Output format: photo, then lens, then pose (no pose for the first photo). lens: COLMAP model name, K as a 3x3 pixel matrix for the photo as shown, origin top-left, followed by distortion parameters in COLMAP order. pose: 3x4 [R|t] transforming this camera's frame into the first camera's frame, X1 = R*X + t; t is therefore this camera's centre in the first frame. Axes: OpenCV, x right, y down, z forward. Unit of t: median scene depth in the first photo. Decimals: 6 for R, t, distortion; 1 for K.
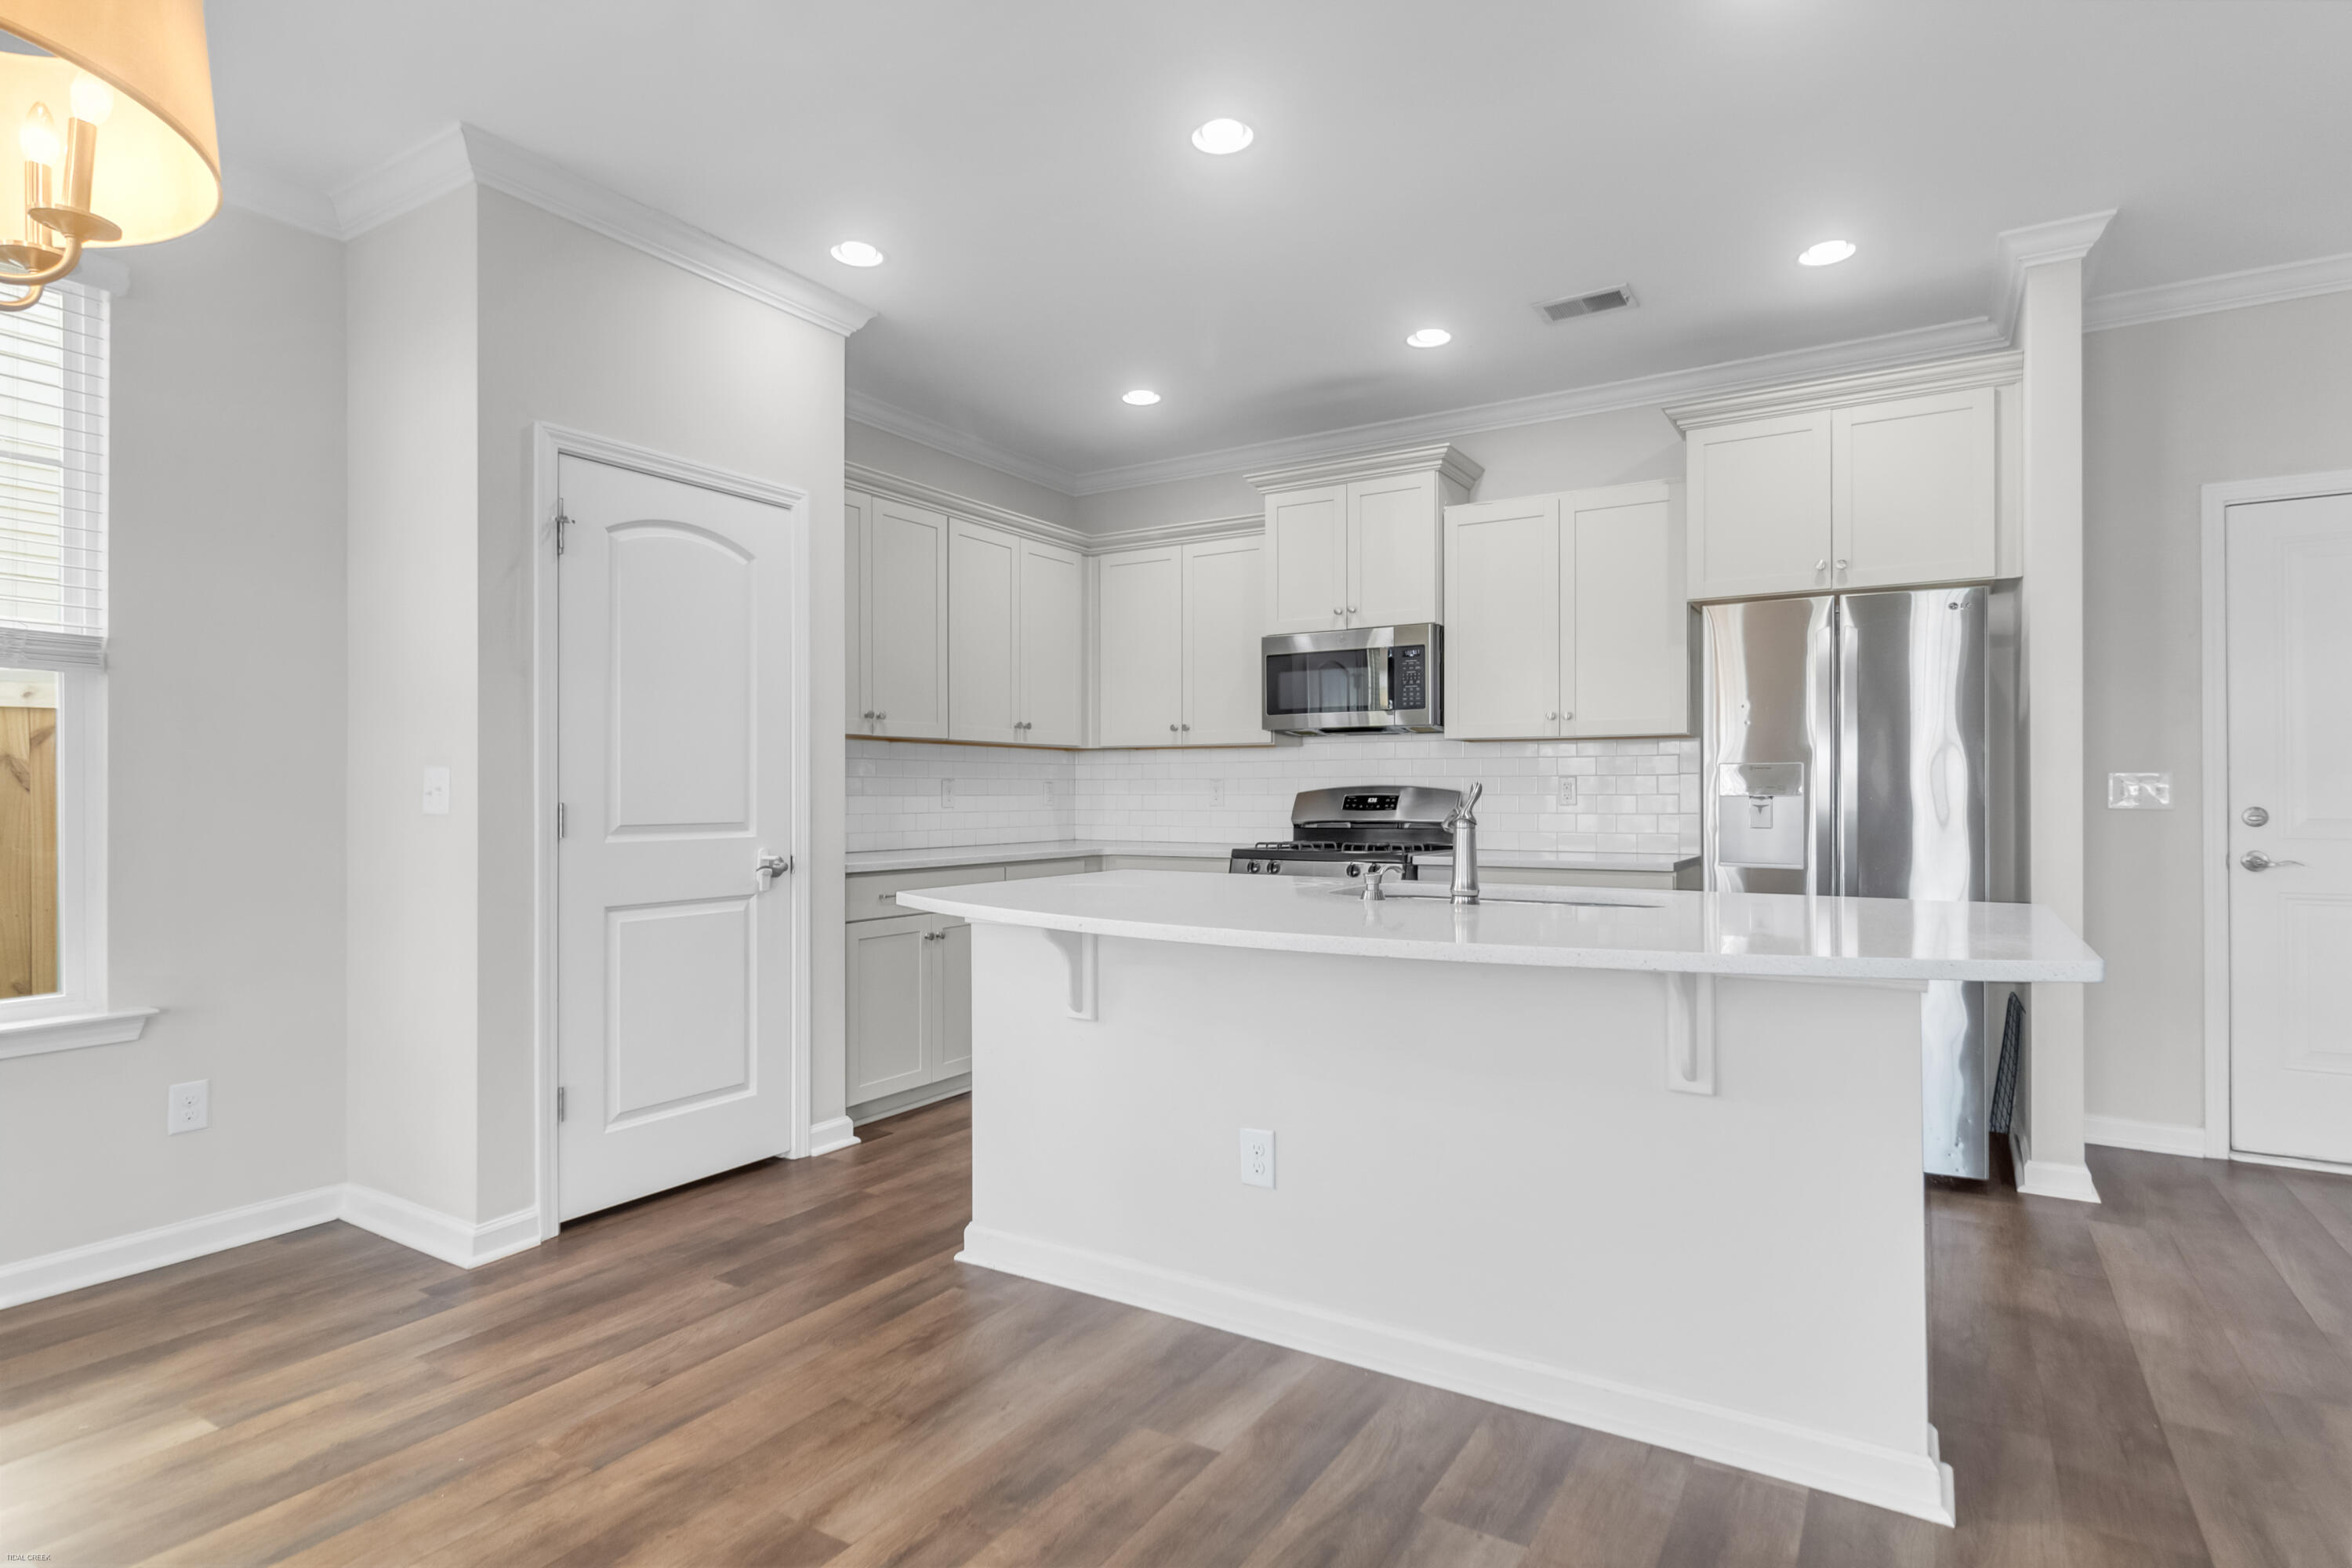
lens RADIAL K [[1208.6, 0, 1176.0], [0, 1208.6, 784.0], [0, 0, 1]] dist [0.000915, 0.000022]
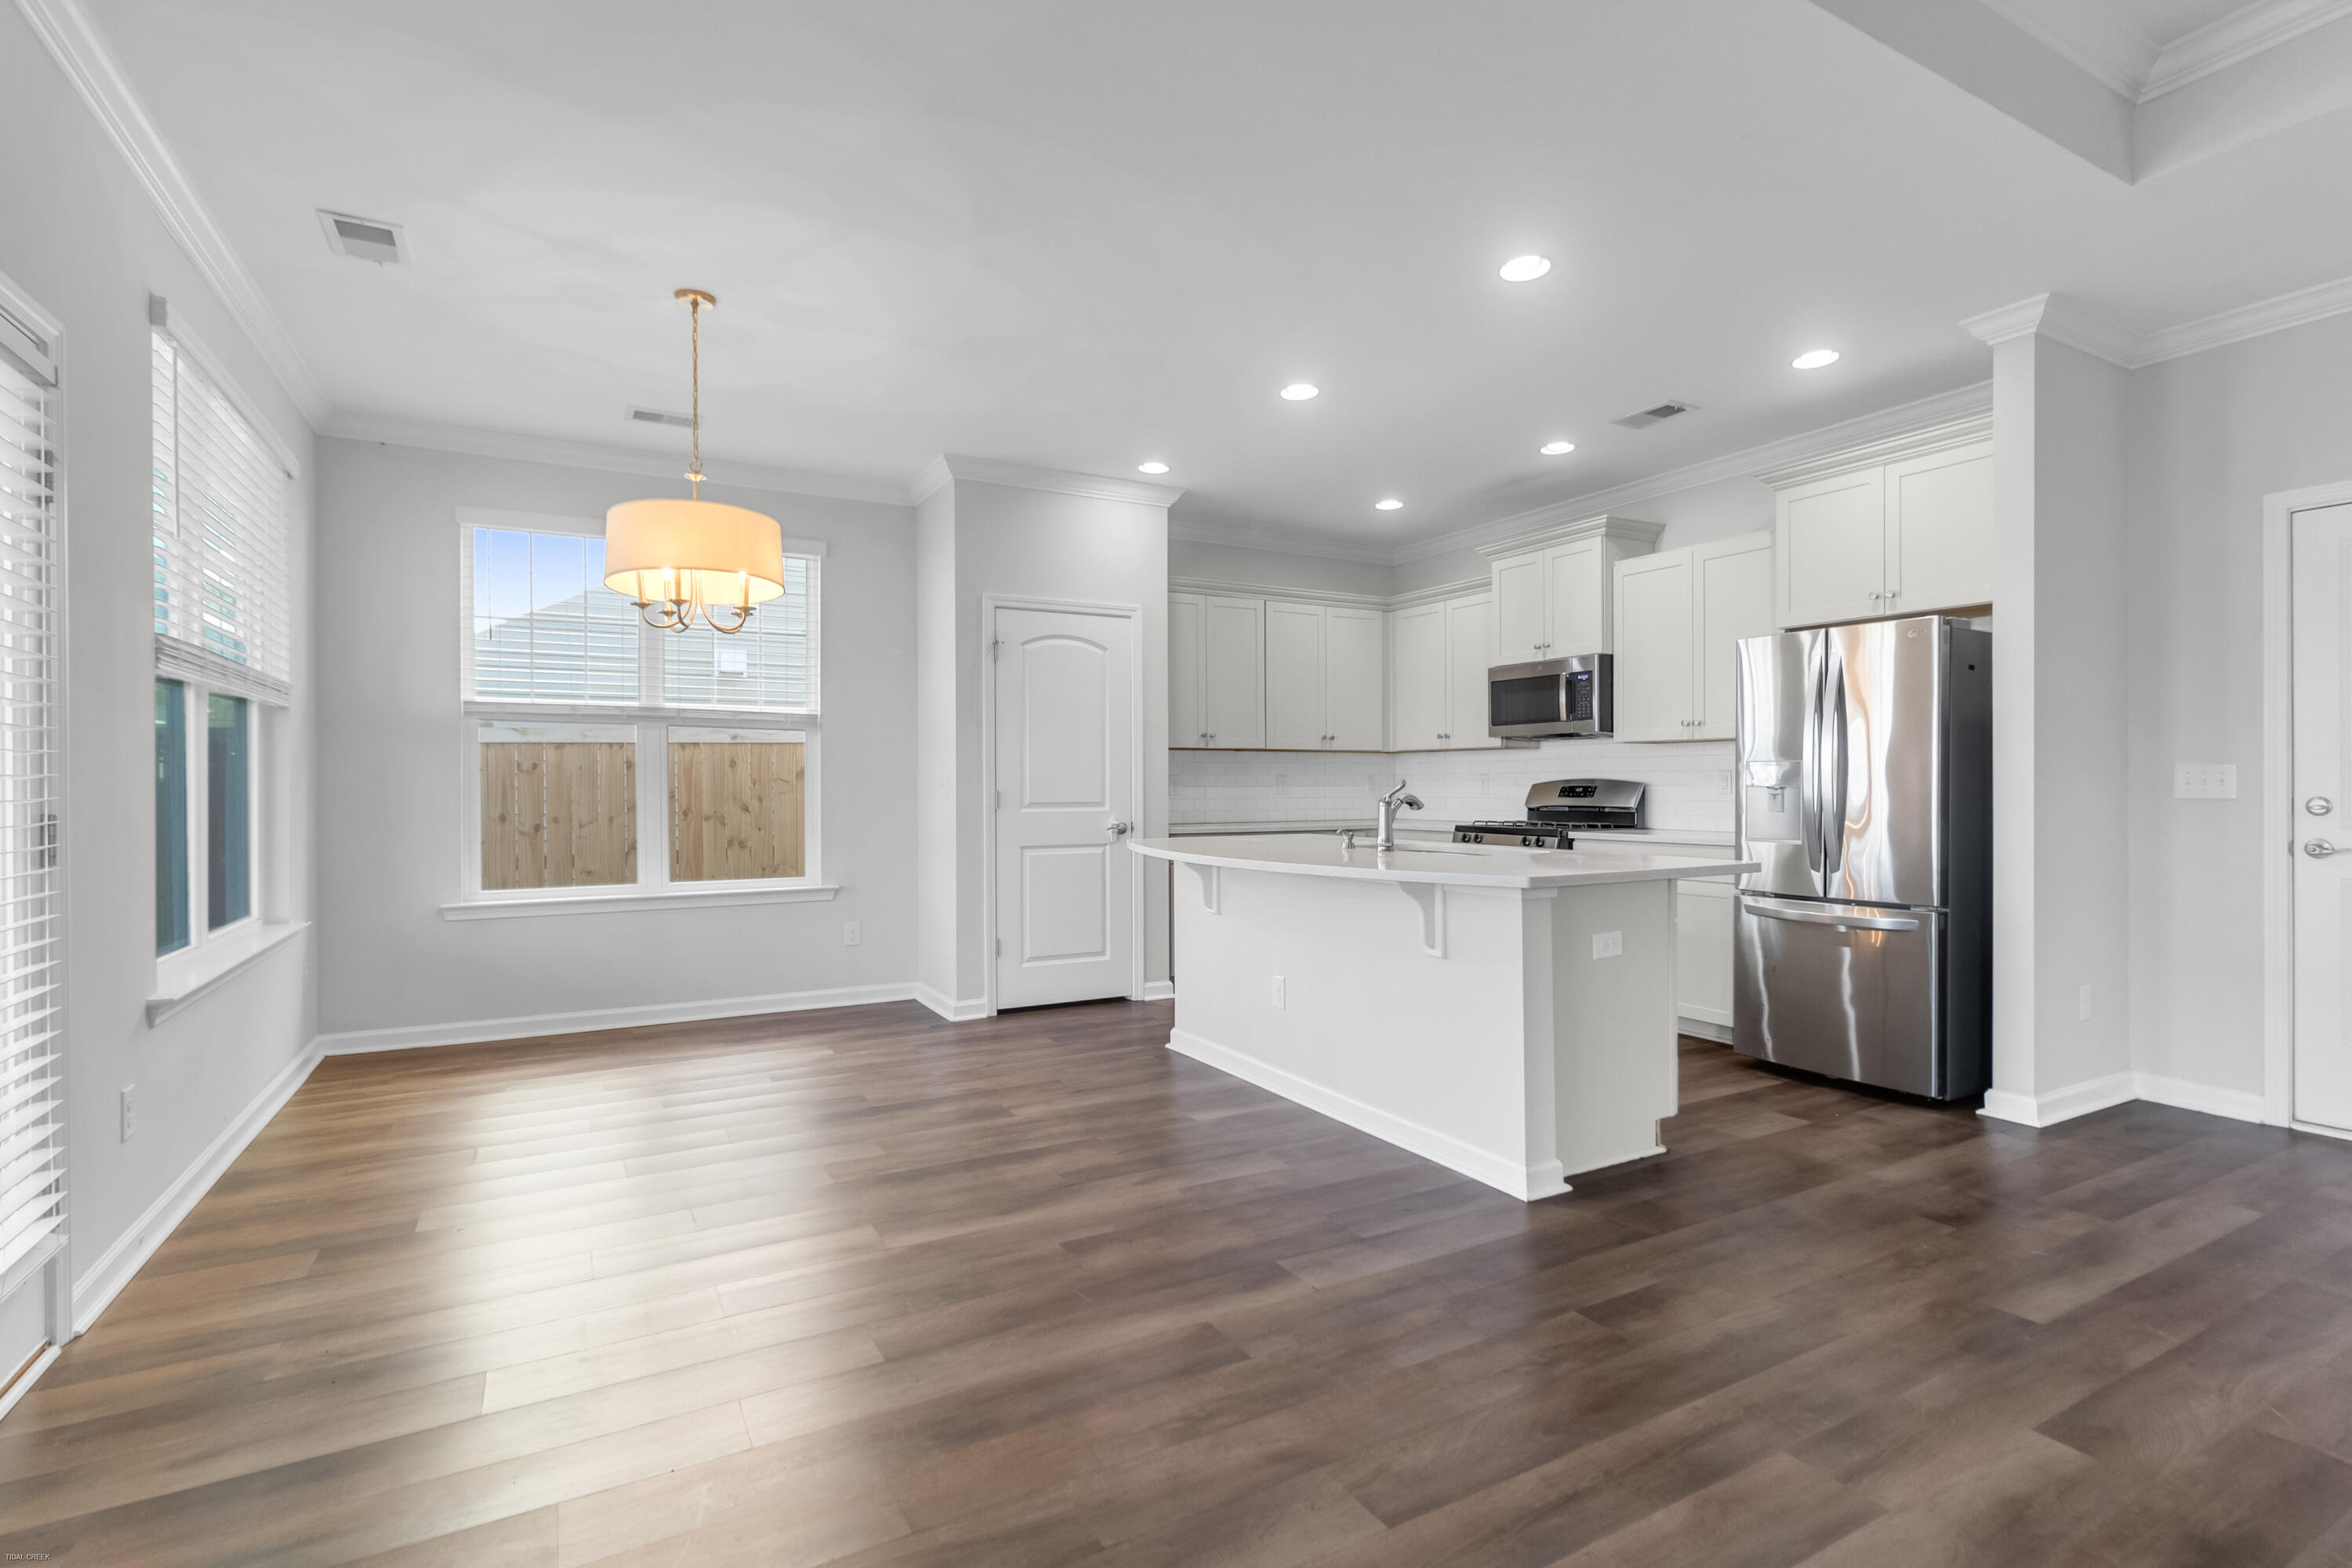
lens RADIAL K [[1096.2, 0, 1176.0], [0, 1096.2, 784.0], [0, 0, 1]] dist [-0.001093, 0.000009]
pose [[0.874655, -0.001594, -0.484744, 0.478701], [0.005649, 0.999960, 0.006904, -0.004419], [0.484713, -0.008777, 0.874629, -0.314314]]
